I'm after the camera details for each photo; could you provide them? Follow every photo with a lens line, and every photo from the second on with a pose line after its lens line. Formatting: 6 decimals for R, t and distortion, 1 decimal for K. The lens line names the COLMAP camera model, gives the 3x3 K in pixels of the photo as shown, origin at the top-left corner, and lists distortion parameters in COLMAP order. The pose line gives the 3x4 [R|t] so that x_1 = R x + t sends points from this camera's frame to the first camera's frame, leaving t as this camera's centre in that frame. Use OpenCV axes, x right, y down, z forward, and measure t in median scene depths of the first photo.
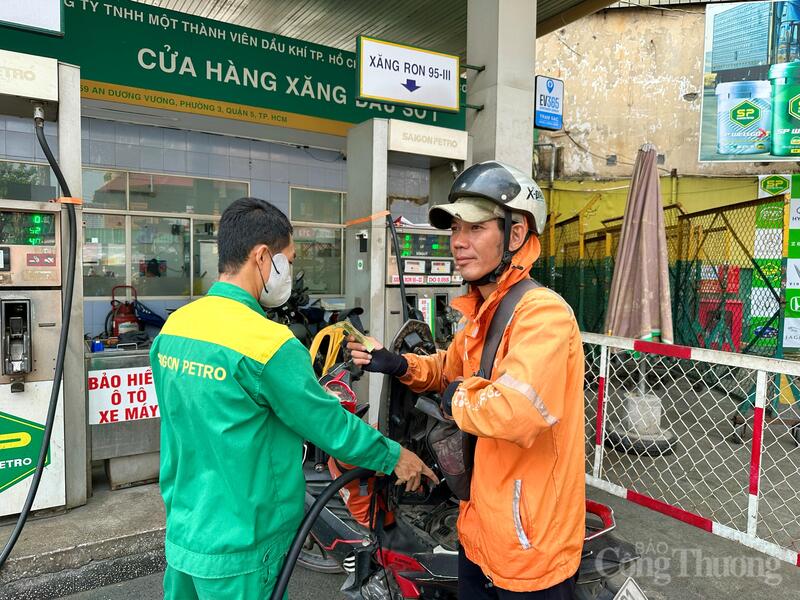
lens RADIAL K [[597.0, 0, 400.0], [0, 597.0, 300.0], [0, 0, 1]] dist [0.010993, 0.004153]
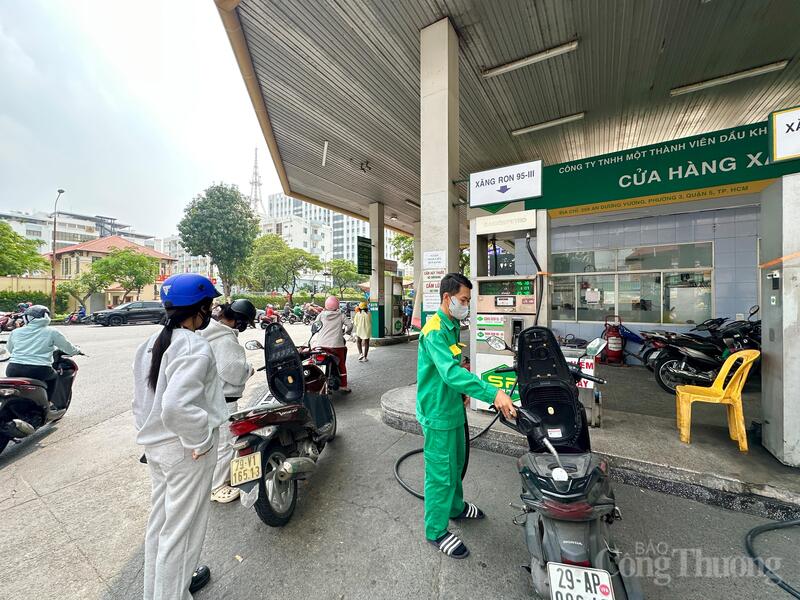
lens RADIAL K [[318.1, 0, 400.0], [0, 318.1, 300.0], [0, 0, 1]] dist [-0.000110, -0.000080]
pose [[0.435780, -0.019891, -0.899833, 0.098785], [-0.044152, 0.998080, -0.043445, -0.001681], [0.898970, 0.058662, 0.434065, 0.058488]]
